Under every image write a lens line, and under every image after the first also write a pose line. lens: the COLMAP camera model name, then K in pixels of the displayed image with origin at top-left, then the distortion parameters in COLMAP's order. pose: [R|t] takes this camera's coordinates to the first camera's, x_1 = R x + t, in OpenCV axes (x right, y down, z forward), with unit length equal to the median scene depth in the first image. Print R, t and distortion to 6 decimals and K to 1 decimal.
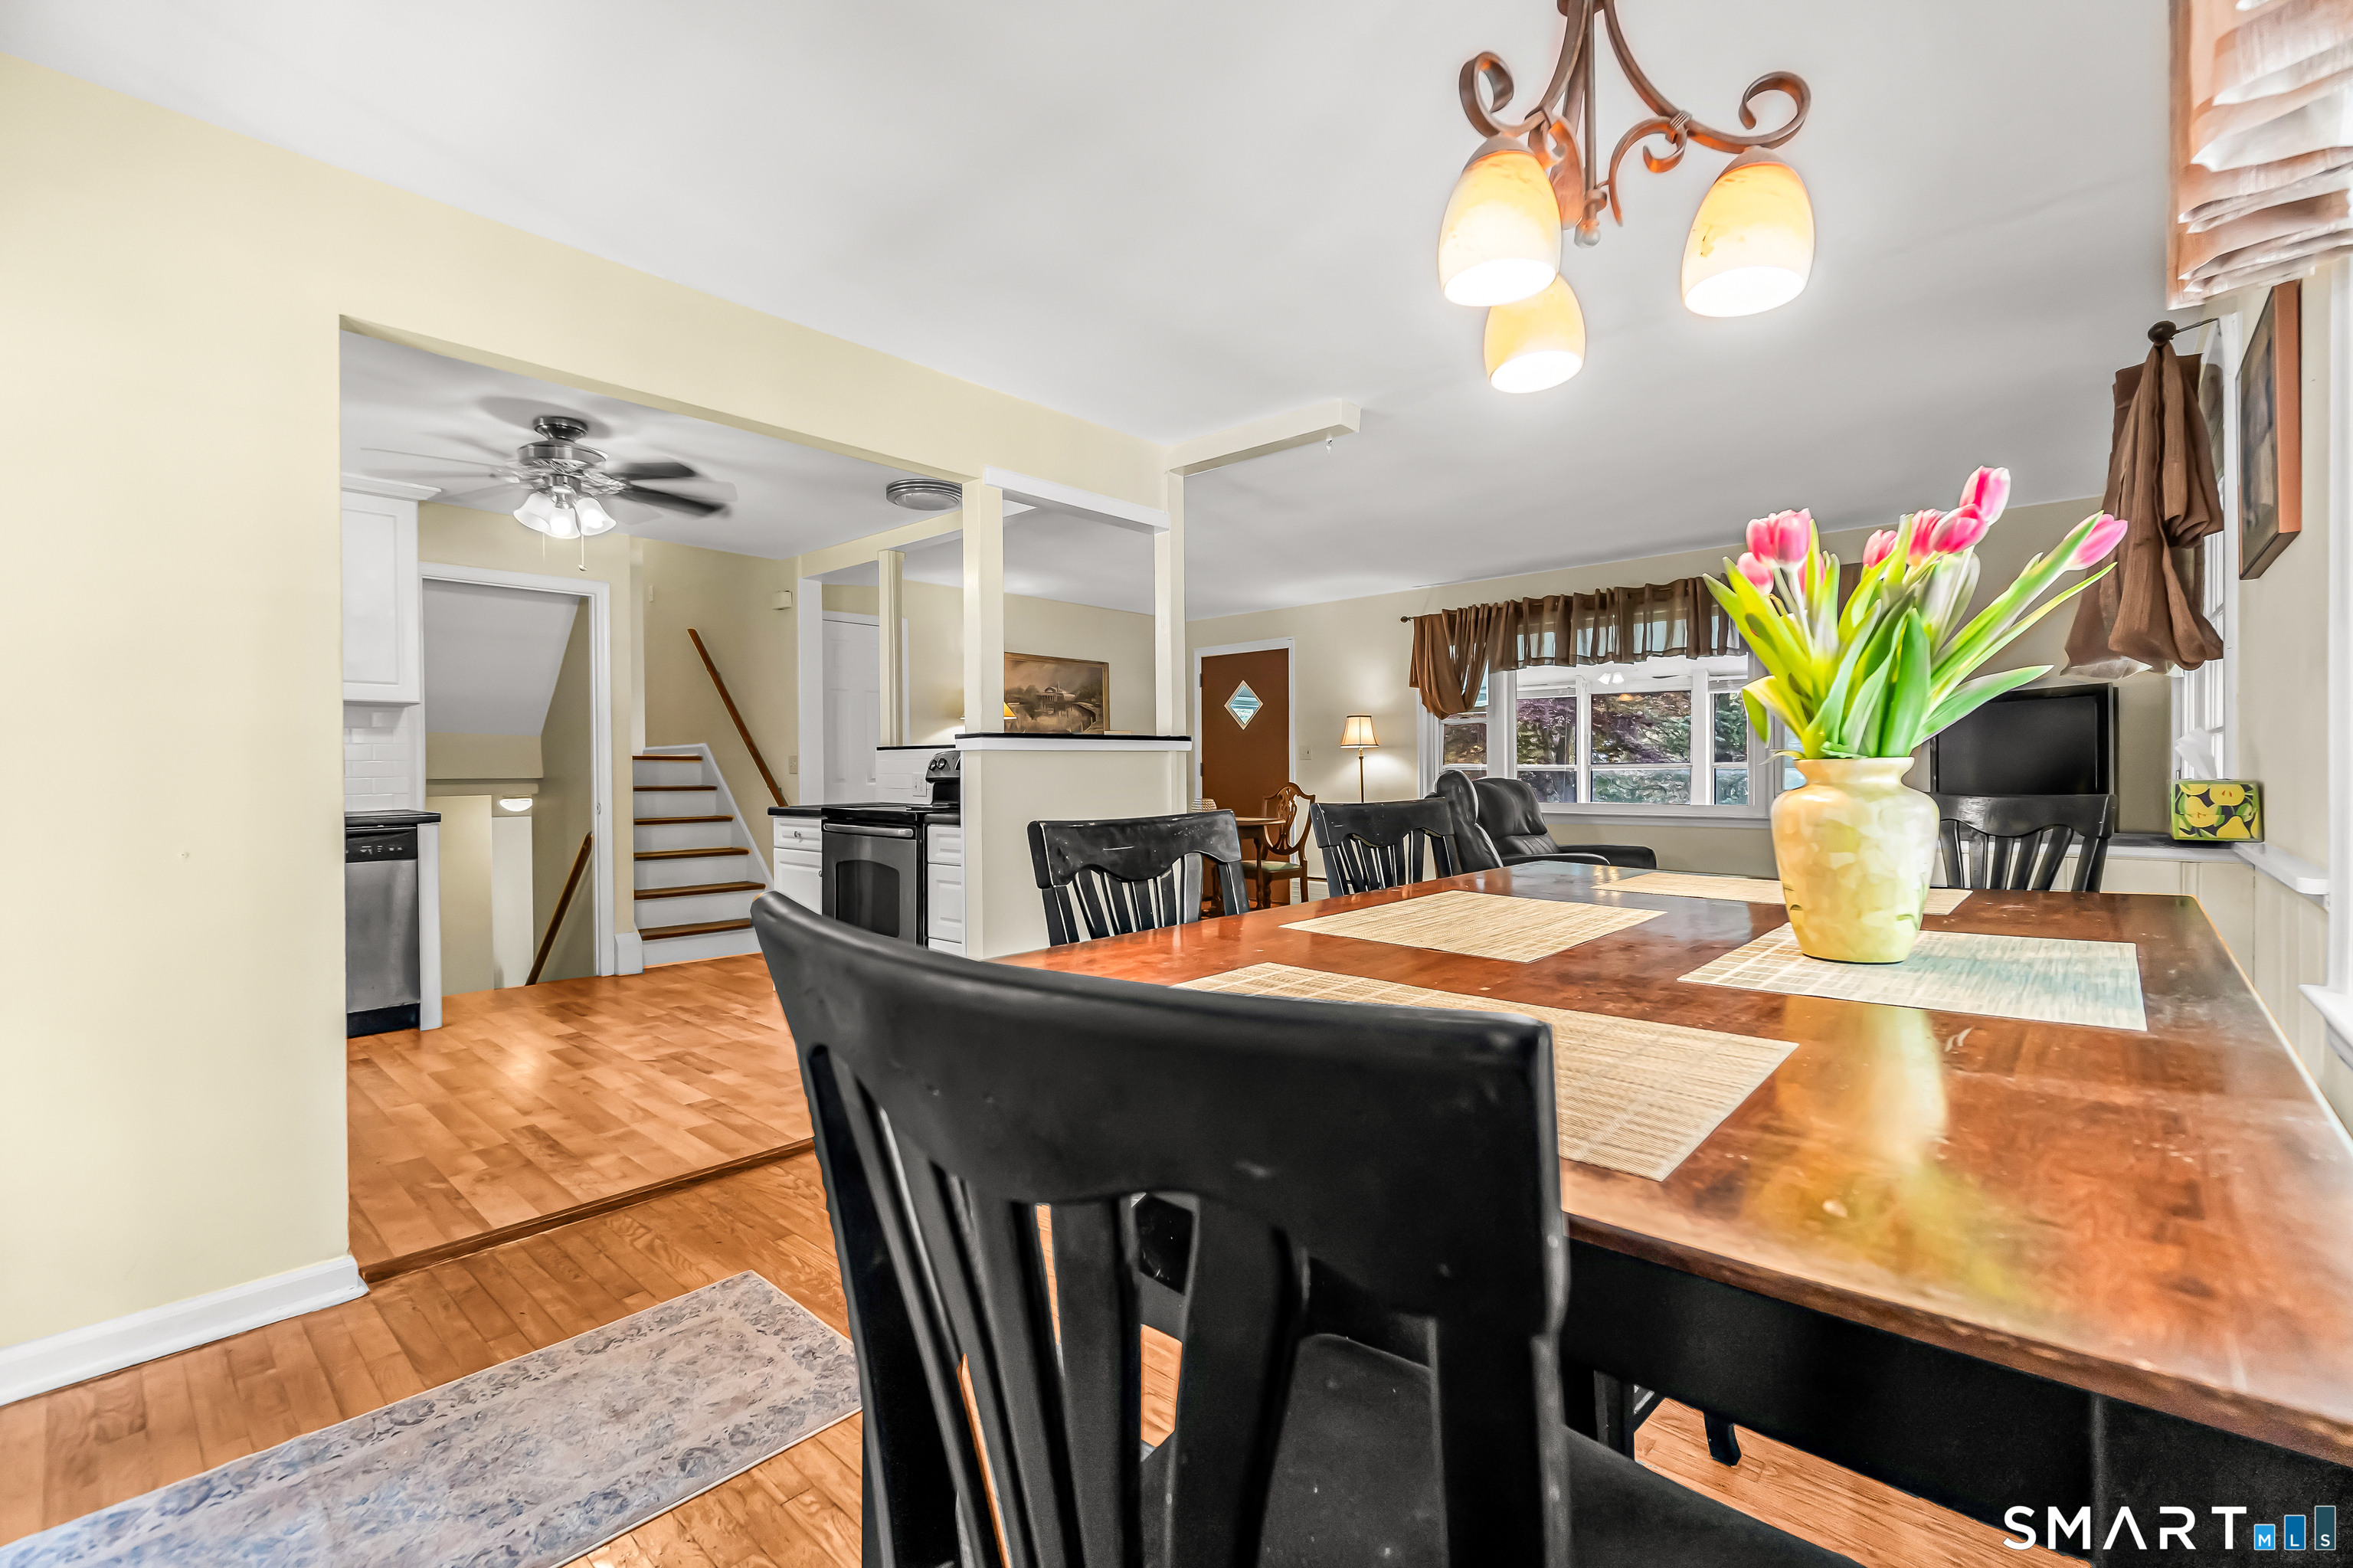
lens RADIAL K [[1018.5, 0, 1167.4], [0, 1018.5, 784.3], [0, 0, 1]] dist [-0.001878, -0.000054]
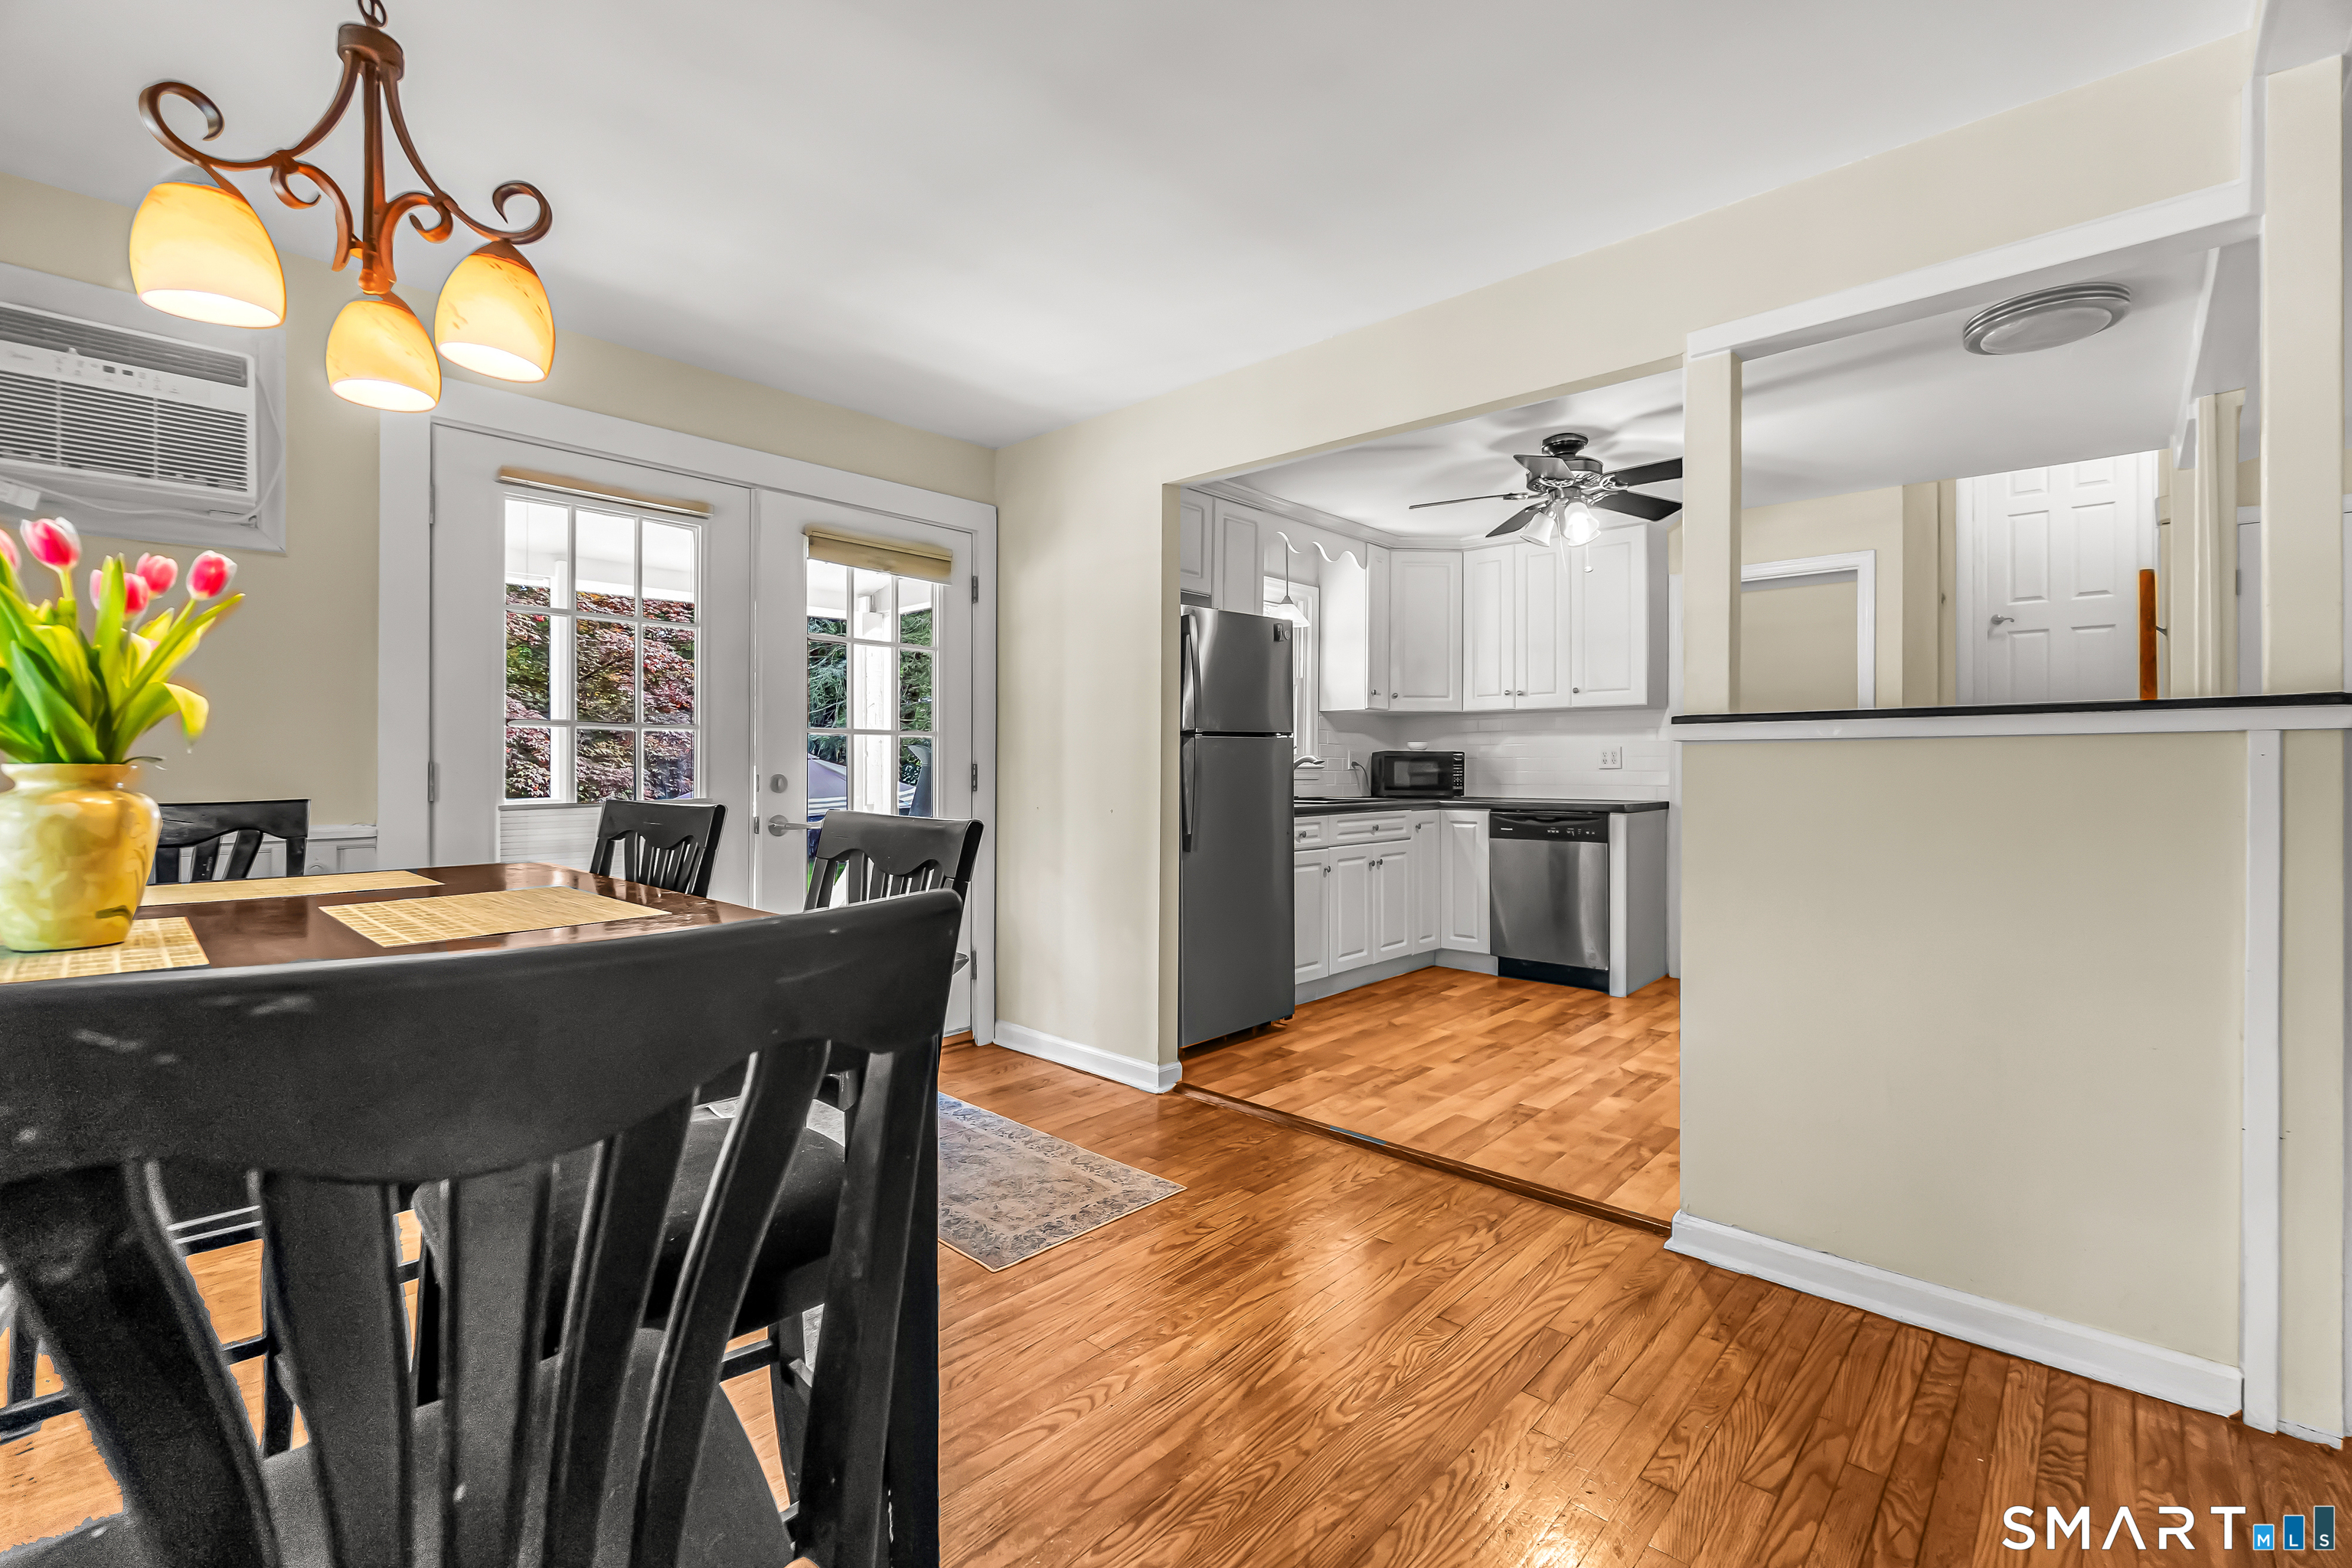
lens RADIAL K [[1013.9, 0, 1155.4], [0, 1013.9, 762.4], [0, 0, 1]] dist [-0.001134, -0.000170]
pose [[-0.010138, 0.002270, -0.999946, 0.405046], [-0.017084, 0.999851, 0.002443, -0.012116], [0.999803, 0.017108, -0.010097, 0.502981]]
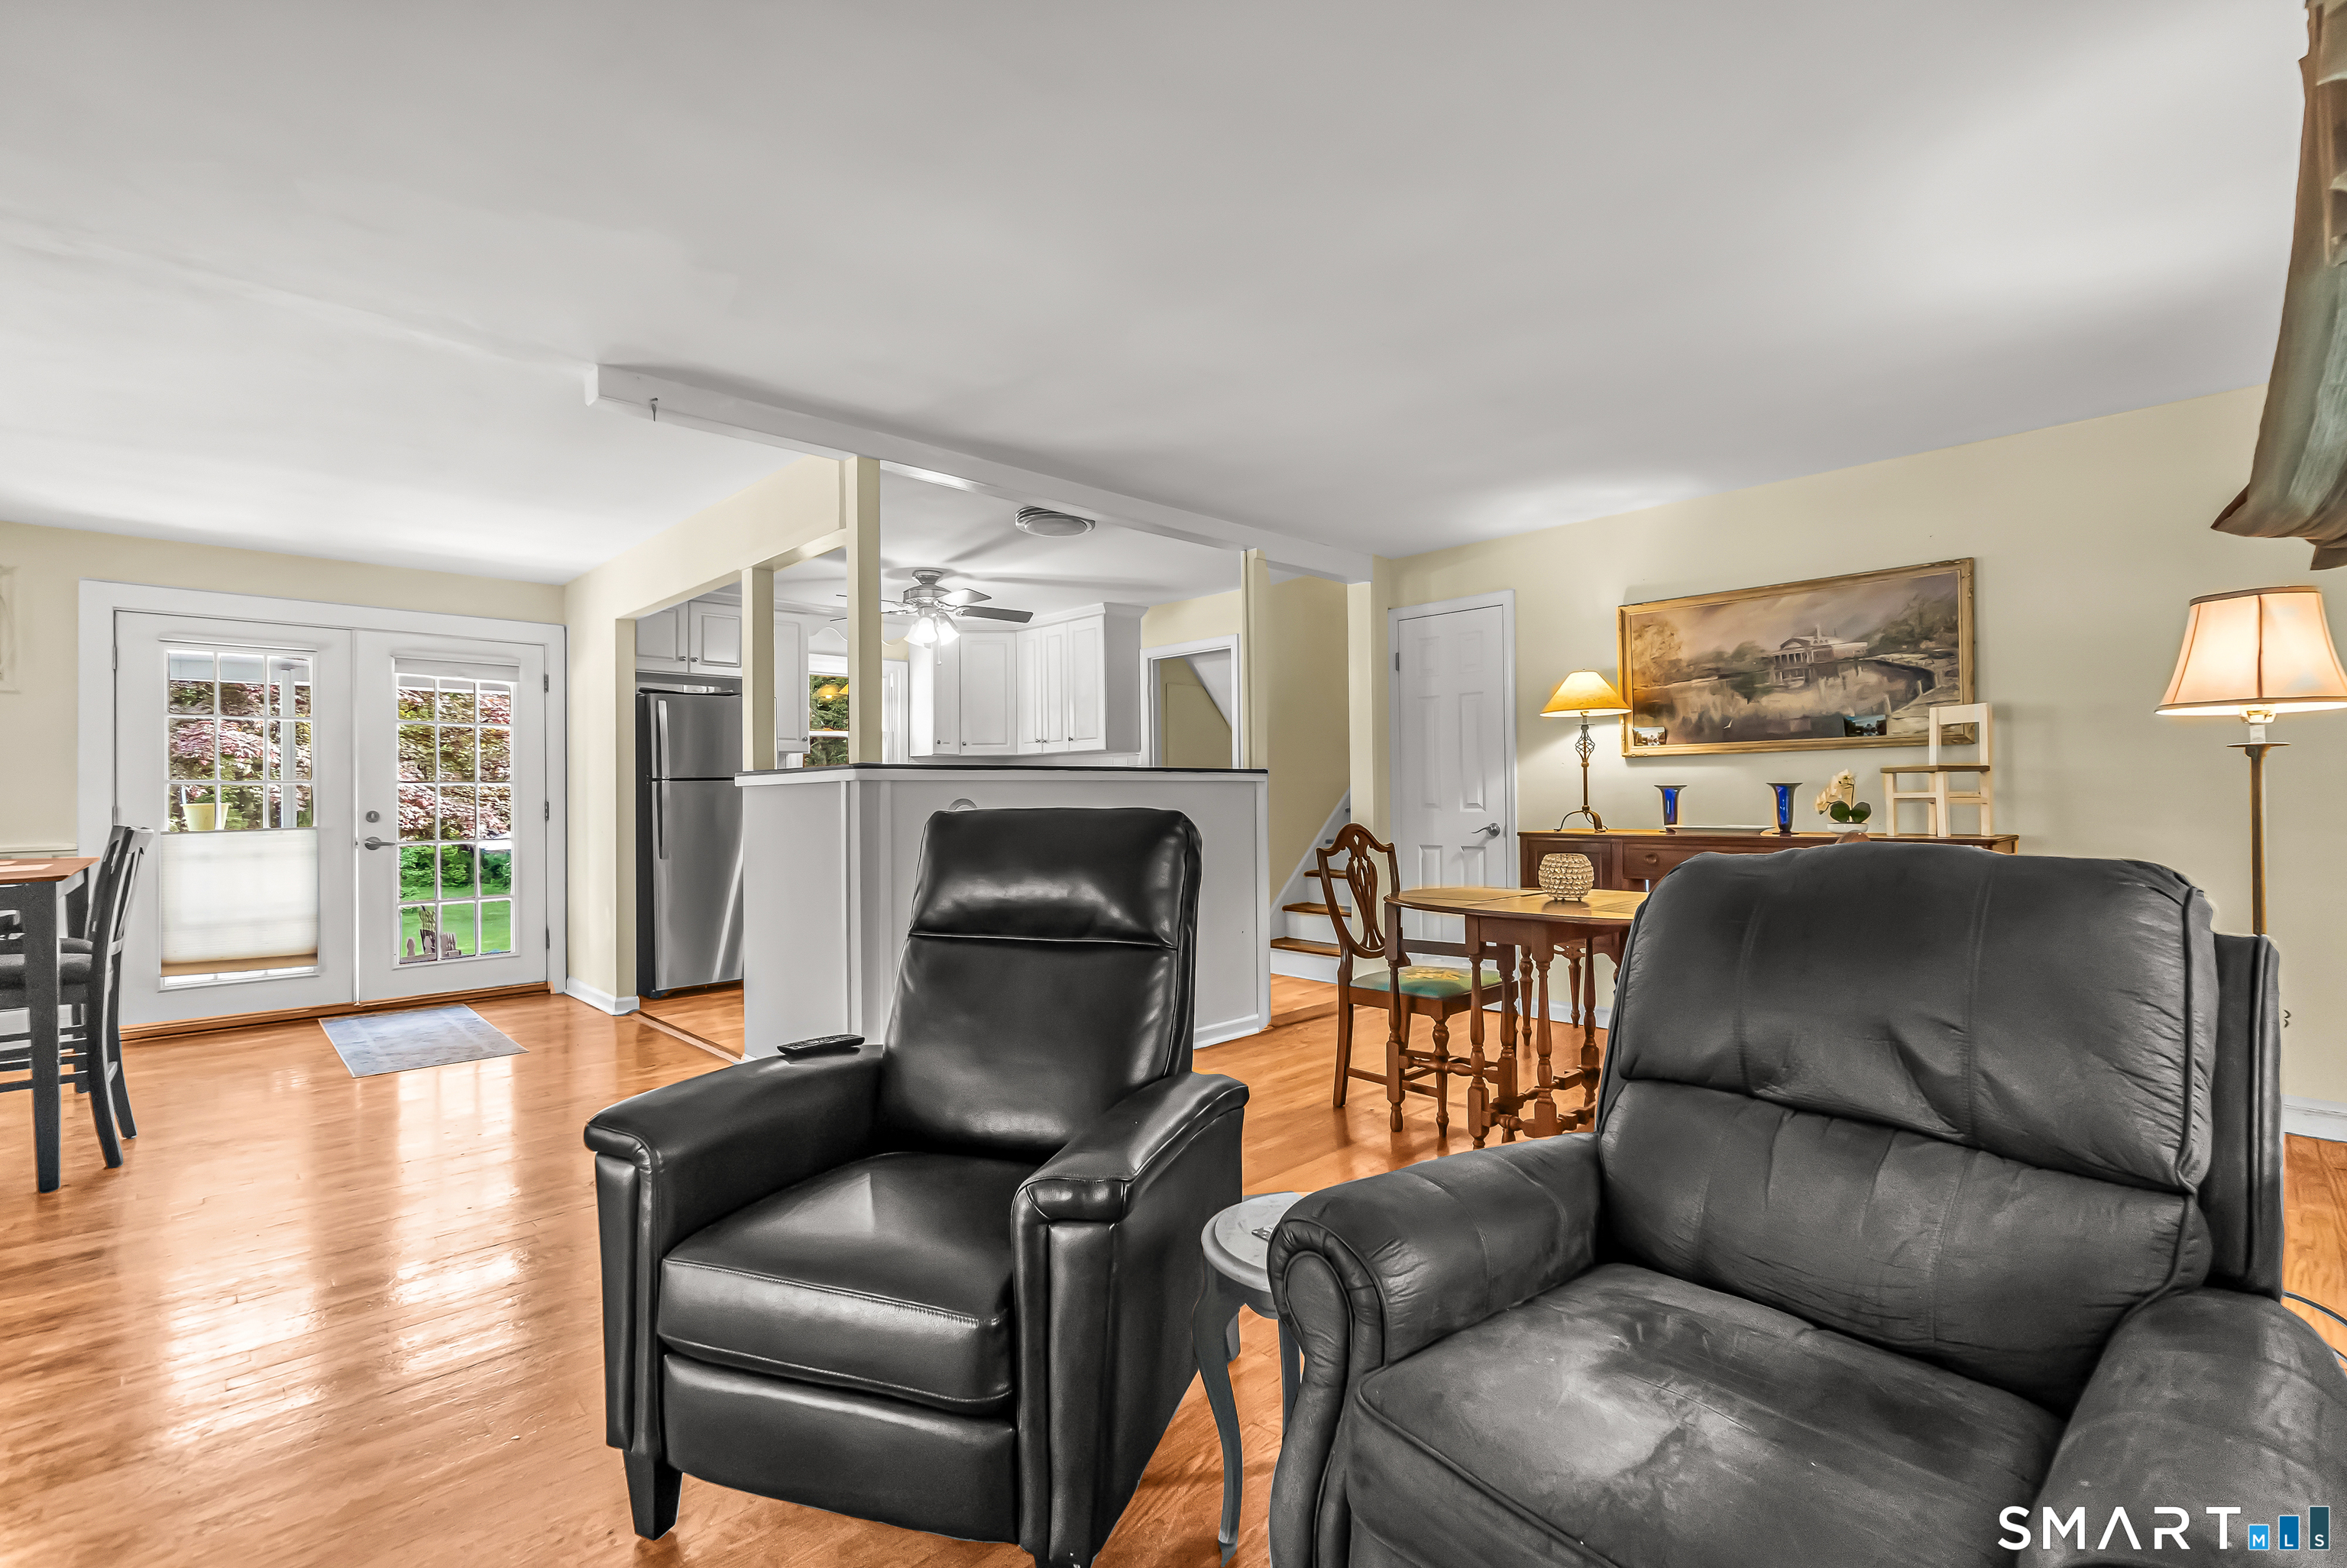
lens RADIAL K [[1056.4, 0, 1178.2], [0, 1056.4, 789.2], [0, 0, 1]] dist [-0.013410, -0.000006]
pose [[-0.064784, 0.001095, -0.997899, 0.931416], [-0.002989, 0.999995, 0.001292, -0.030178], [0.997895, 0.003066, -0.064780, 1.433074]]
